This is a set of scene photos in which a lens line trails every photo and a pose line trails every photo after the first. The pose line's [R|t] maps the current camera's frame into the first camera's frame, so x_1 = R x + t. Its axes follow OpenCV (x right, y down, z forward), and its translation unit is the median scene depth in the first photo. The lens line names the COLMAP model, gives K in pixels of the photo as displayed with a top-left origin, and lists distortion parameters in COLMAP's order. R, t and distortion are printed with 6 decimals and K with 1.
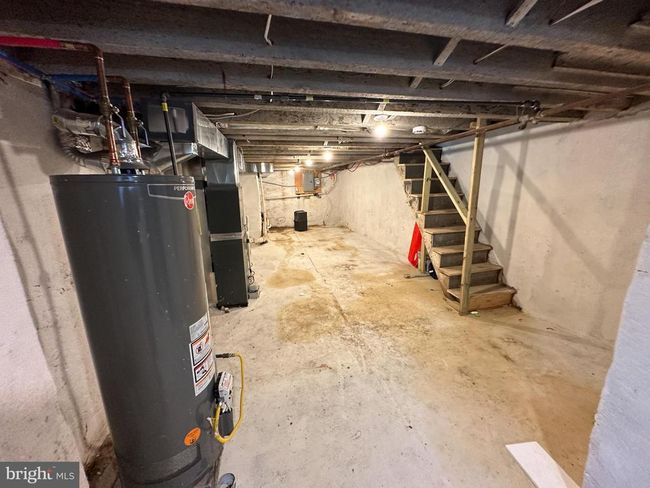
lens RADIAL K [[259.8, 0, 325.4], [0, 259.8, 244.4], [0, 0, 1]] dist [-0.000780, 0.000032]
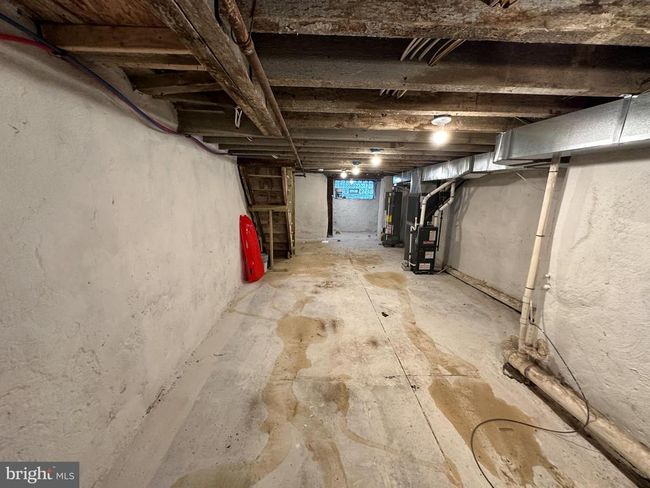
lens RADIAL K [[259.8, 0, 324.1], [0, 259.8, 246.4], [0, 0, 1]] dist [-0.000780, 0.000032]
pose [[-0.980949, -0.037043, 0.190702, -0.074043], [0.046823, 0.907627, 0.417157, -0.428064], [-0.188539, 0.418139, -0.888602, 1.818028]]
